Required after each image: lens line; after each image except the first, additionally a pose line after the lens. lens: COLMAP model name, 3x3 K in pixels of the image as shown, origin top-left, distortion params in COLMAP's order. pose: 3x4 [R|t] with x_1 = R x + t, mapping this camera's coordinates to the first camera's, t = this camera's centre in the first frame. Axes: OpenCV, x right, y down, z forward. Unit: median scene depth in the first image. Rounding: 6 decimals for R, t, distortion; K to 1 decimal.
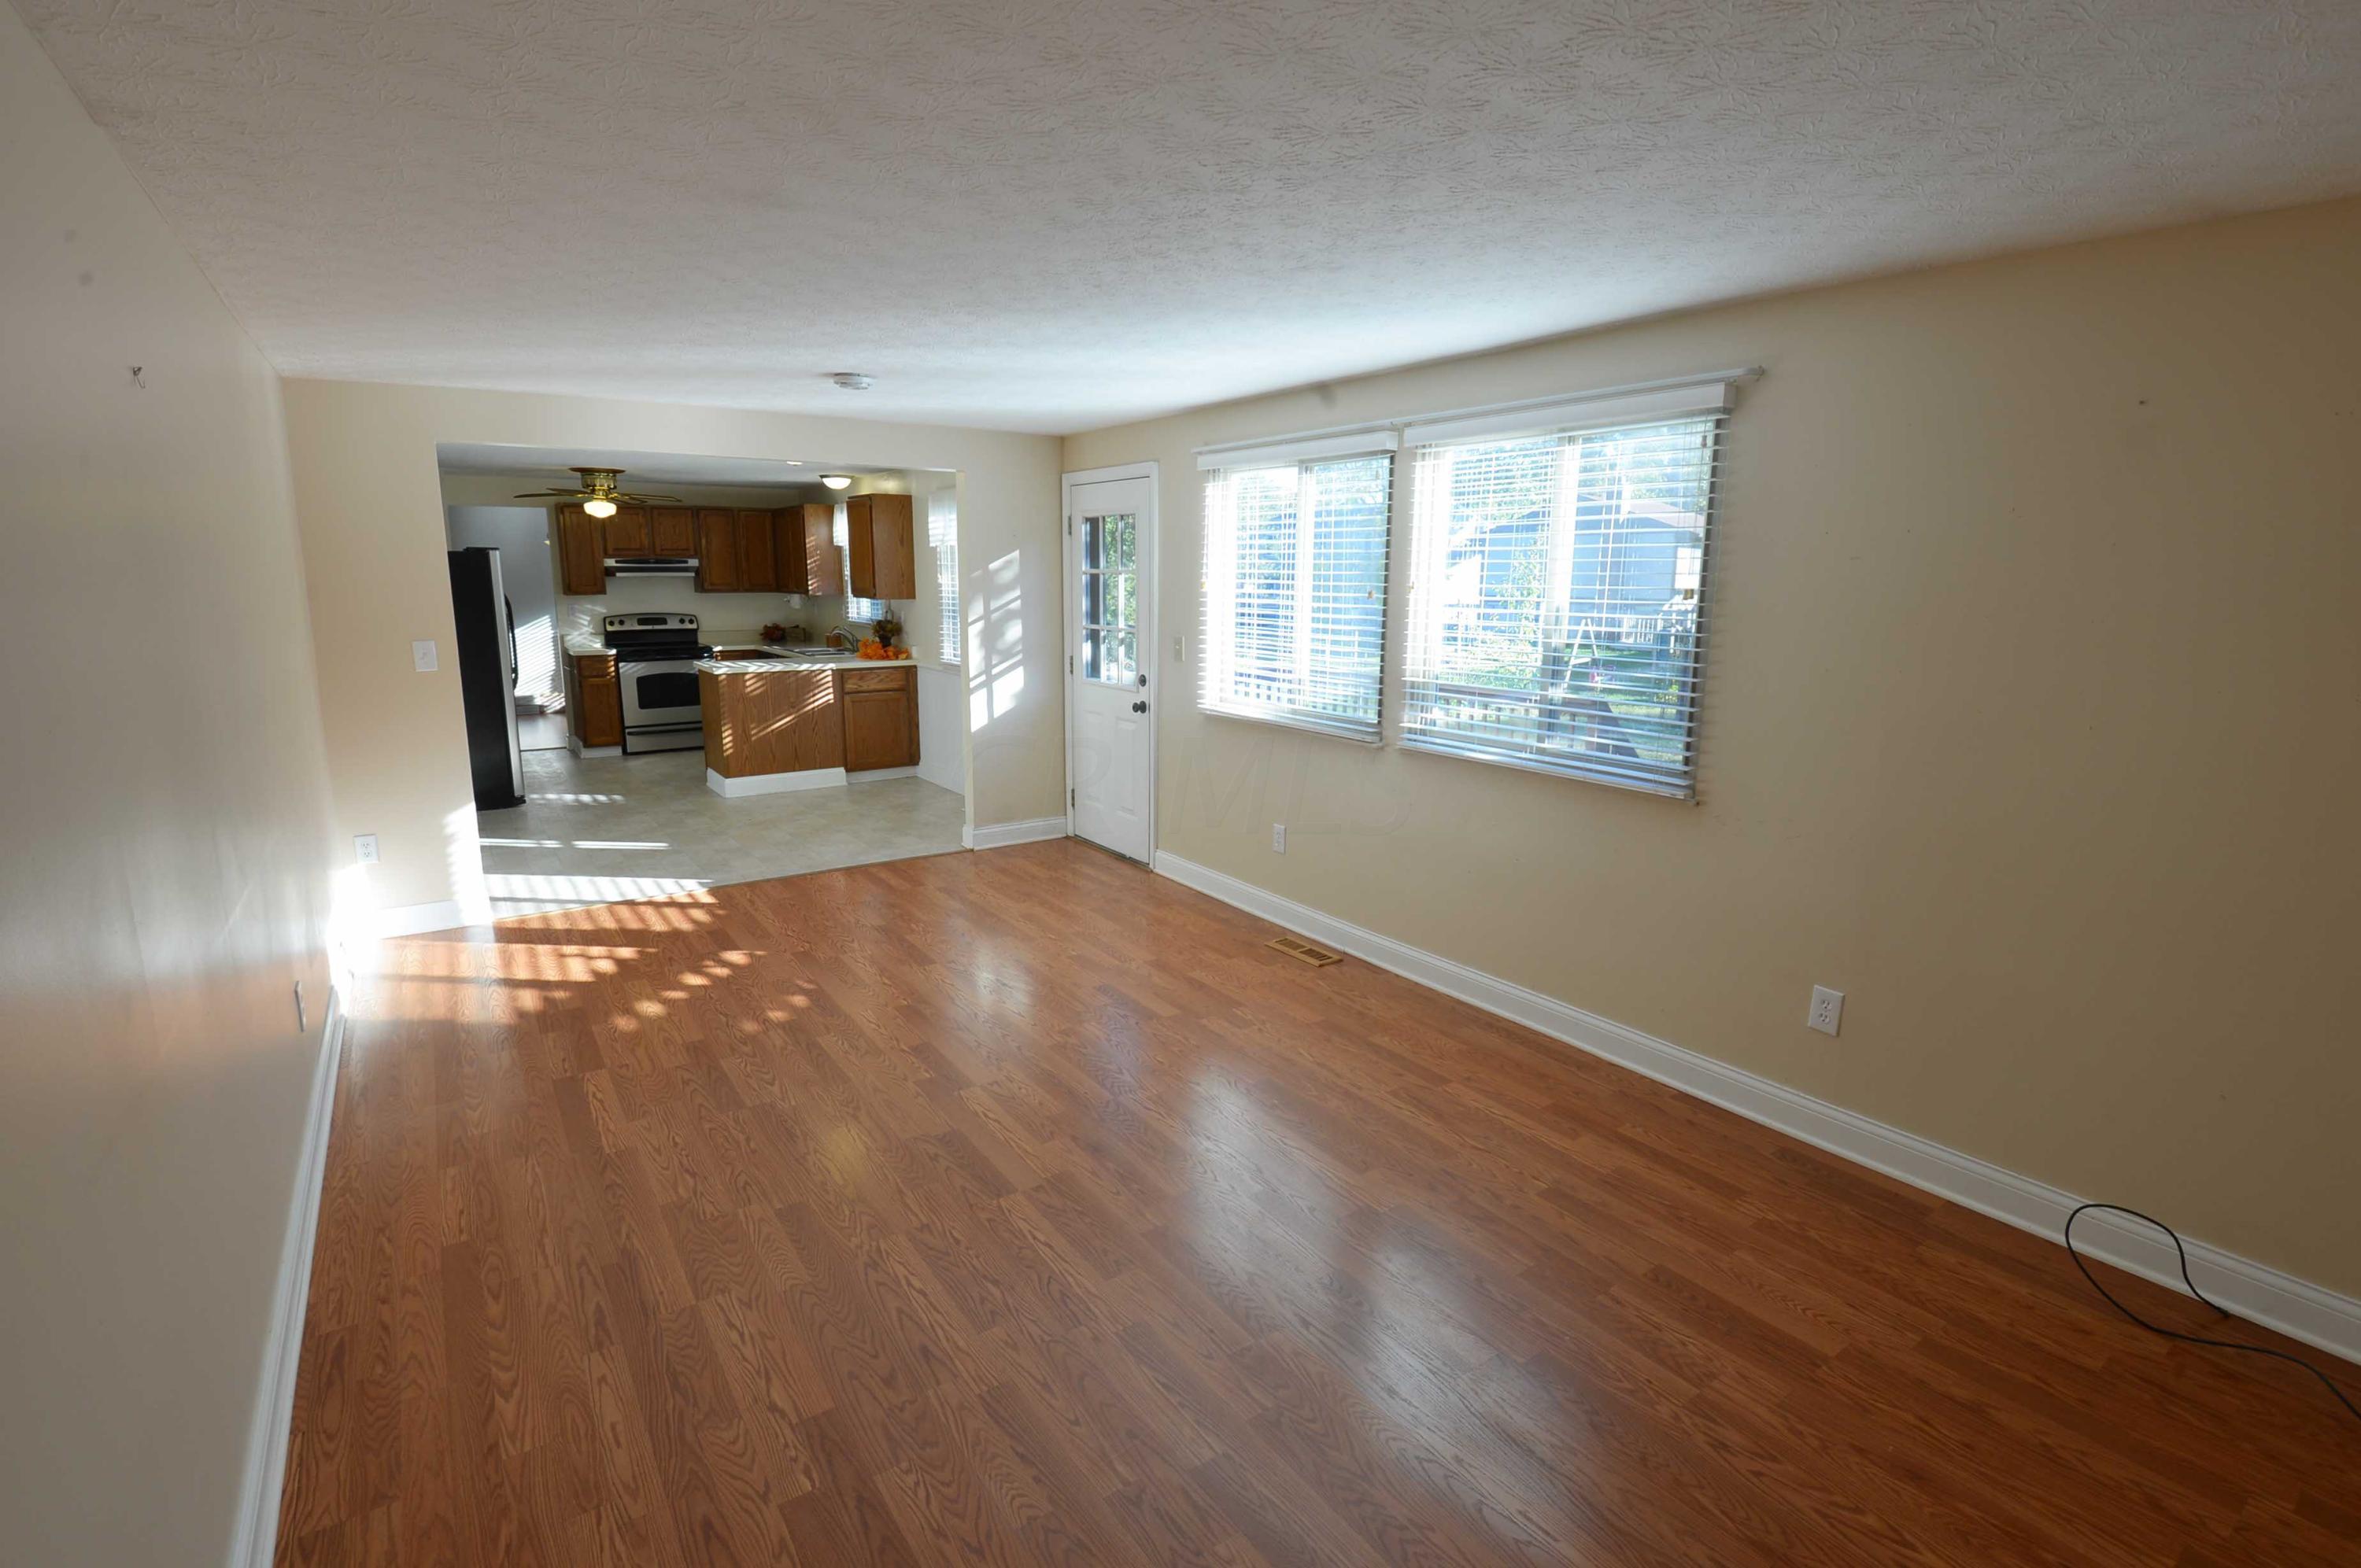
lens RADIAL K [[1097.8, 0, 1184.1], [0, 1097.8, 775.3], [0, 0, 1]] dist [0.026251, -0.044410]
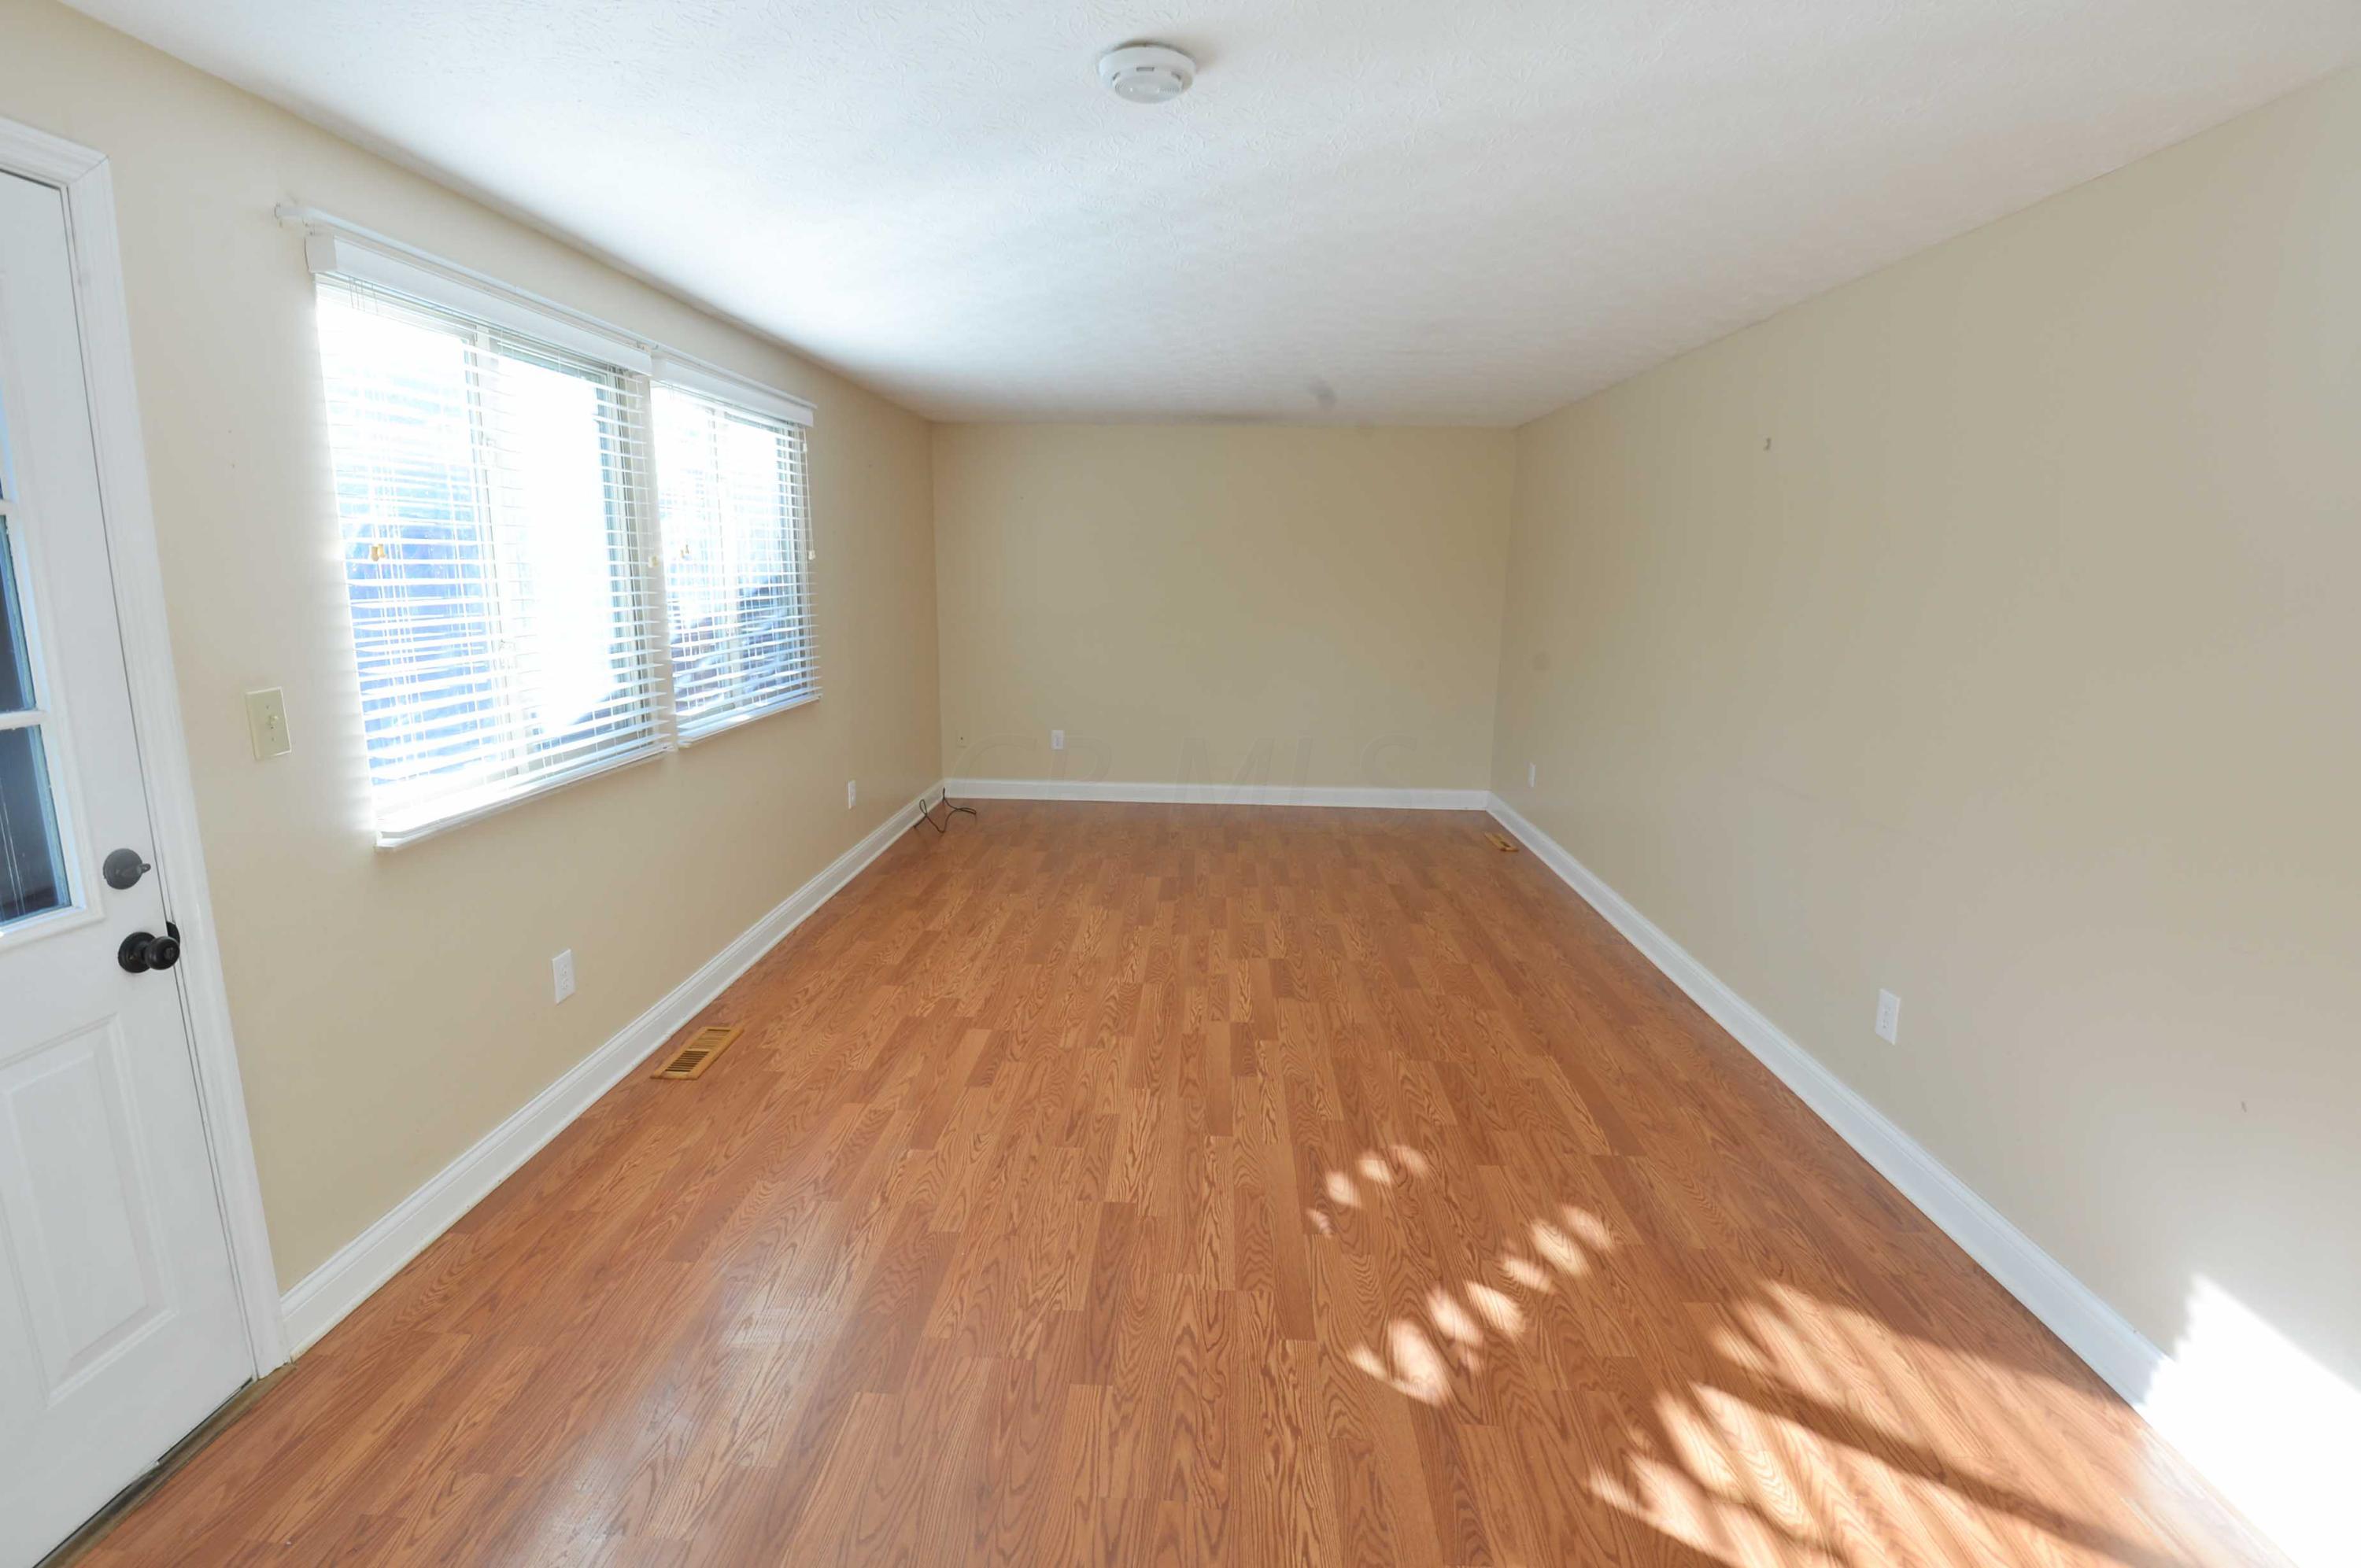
lens RADIAL K [[1076.4, 0, 1180.5], [0, 1076.4, 784.0], [0, 0, 1]] dist [-0.007424, -0.019925]
pose [[-0.798969, -0.136586, 0.585656, -0.601475], [0.093894, 0.933590, 0.345823, -0.248427], [-0.593997, 0.331291, -0.733085, 1.411467]]
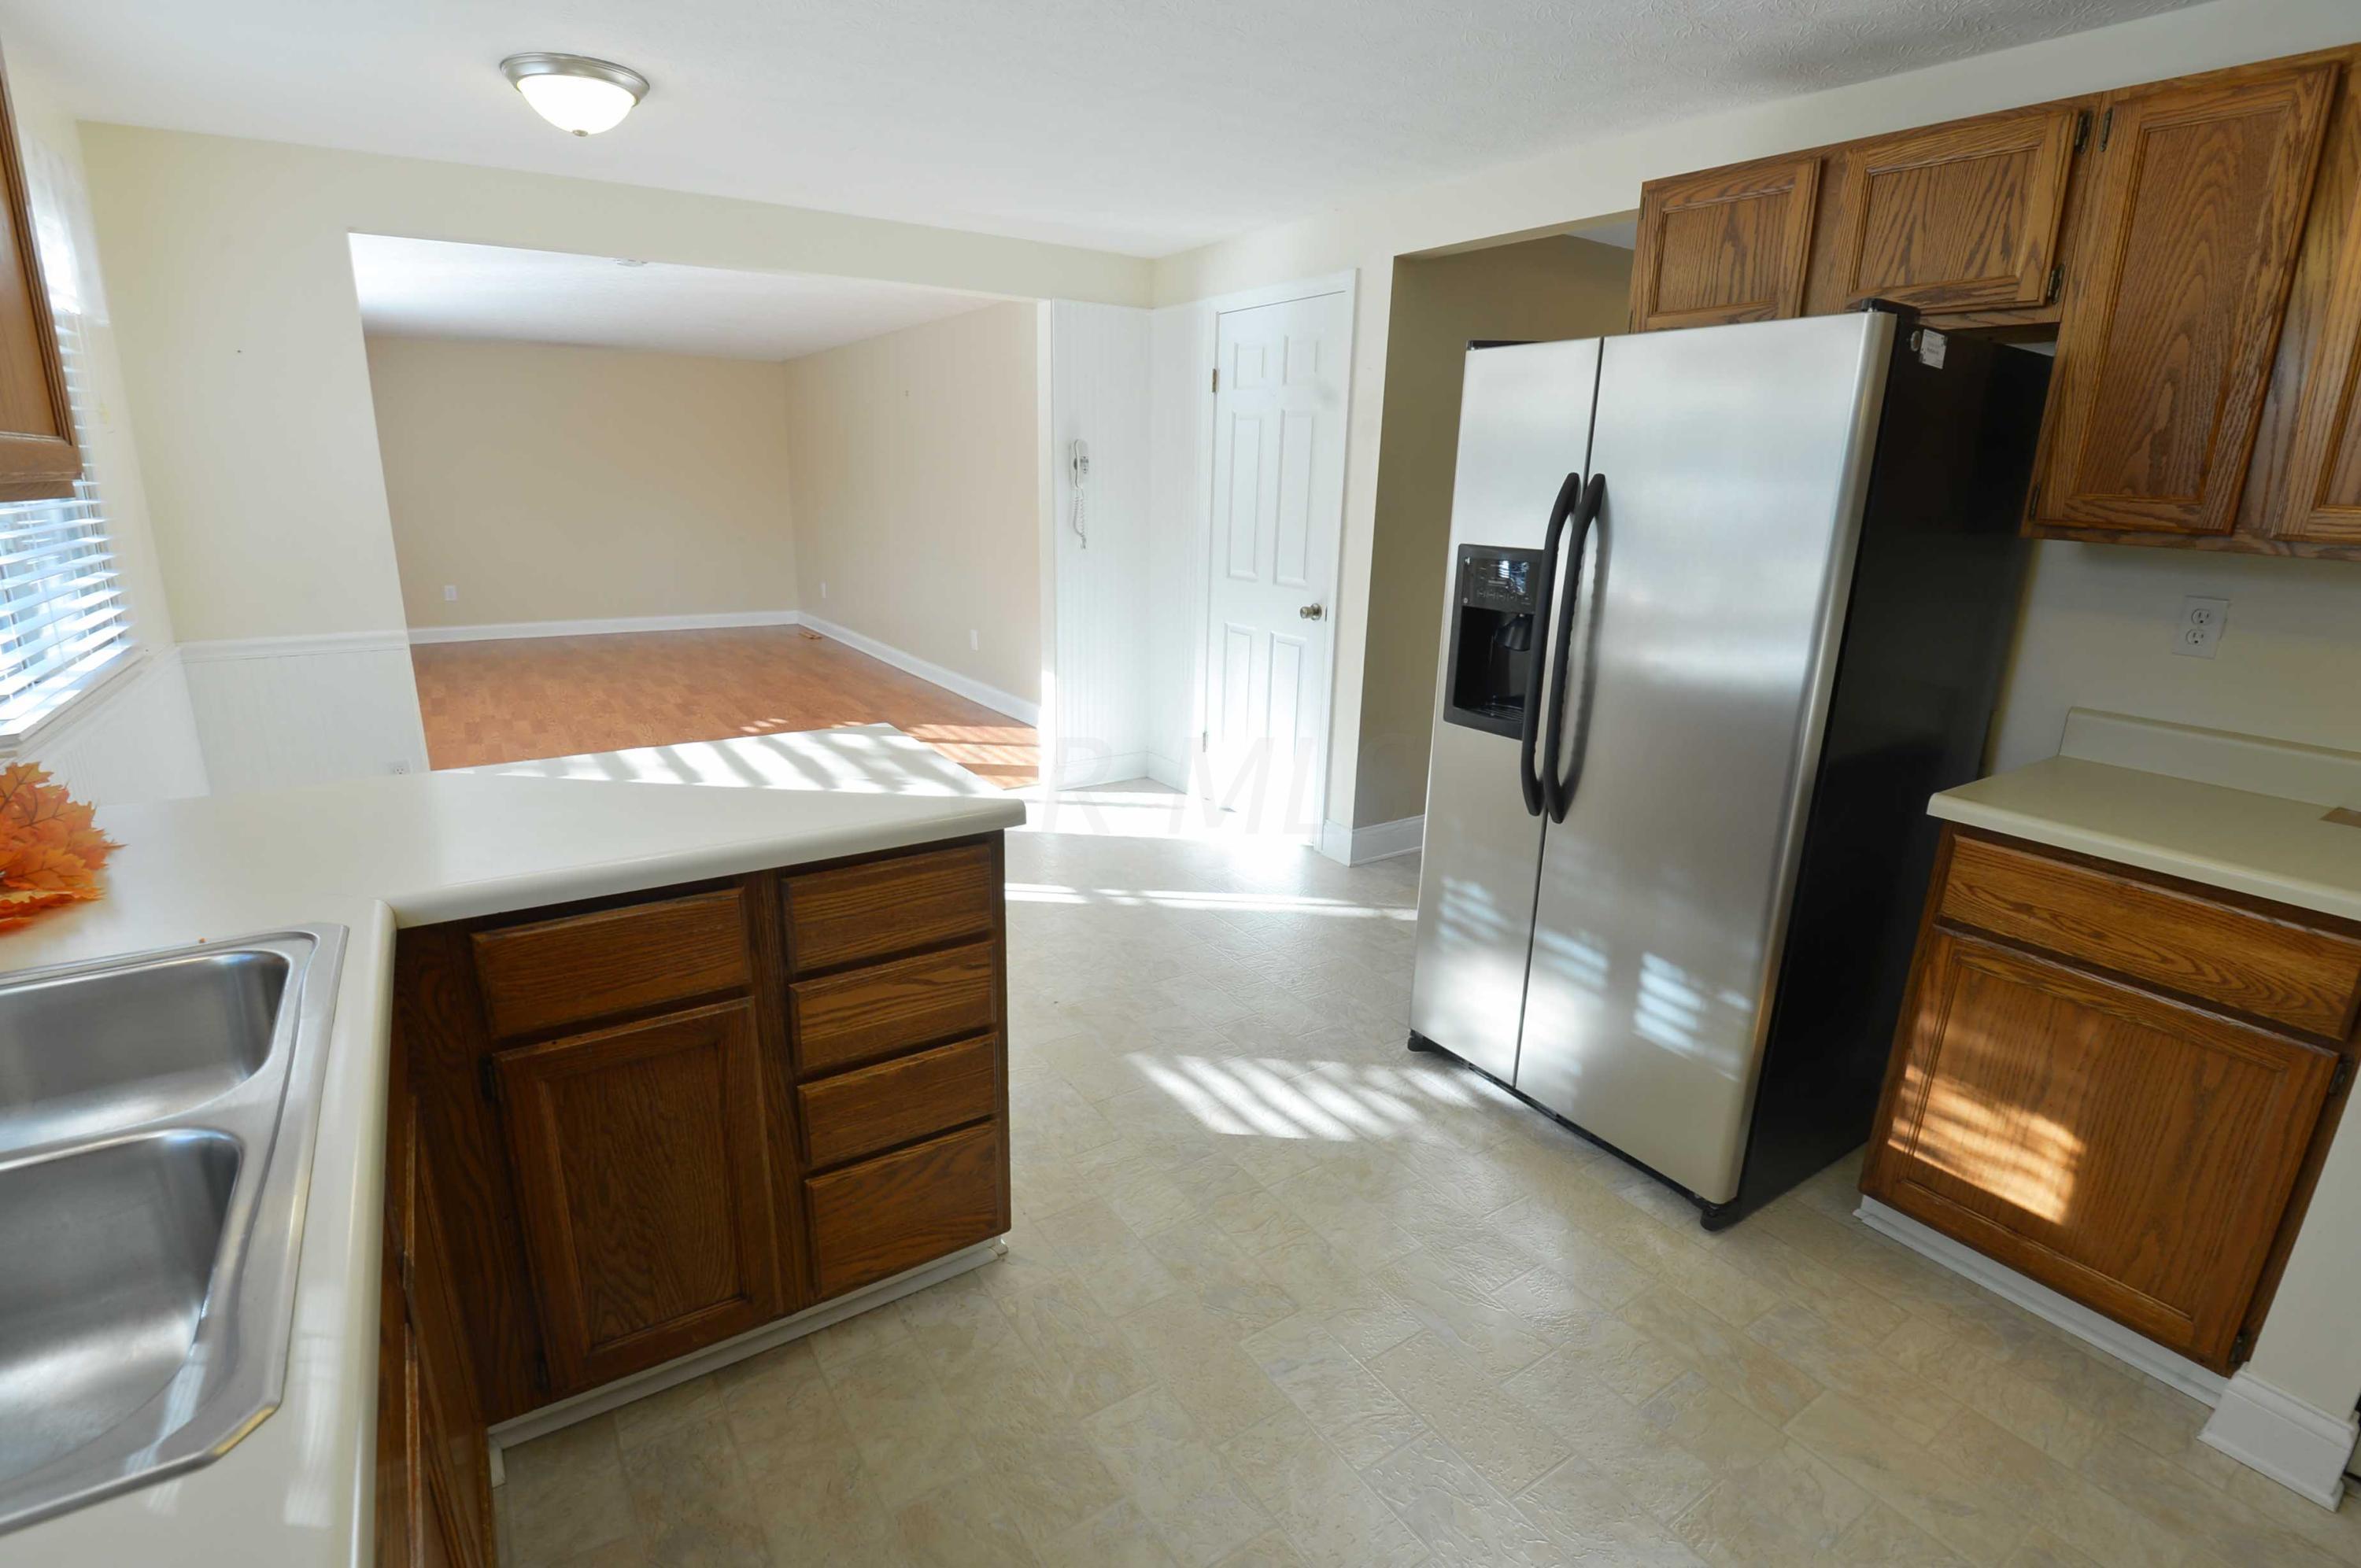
lens RADIAL K [[1097.8, 0, 1184.1], [0, 1097.8, 775.3], [0, 0, 1]] dist [0.026251, -0.044410]
pose [[-0.999479, -0.029141, 0.013911, -0.931003], [-0.020016, 0.897159, 0.441255, -0.404100], [-0.025339, 0.440746, -0.897274, 2.294757]]
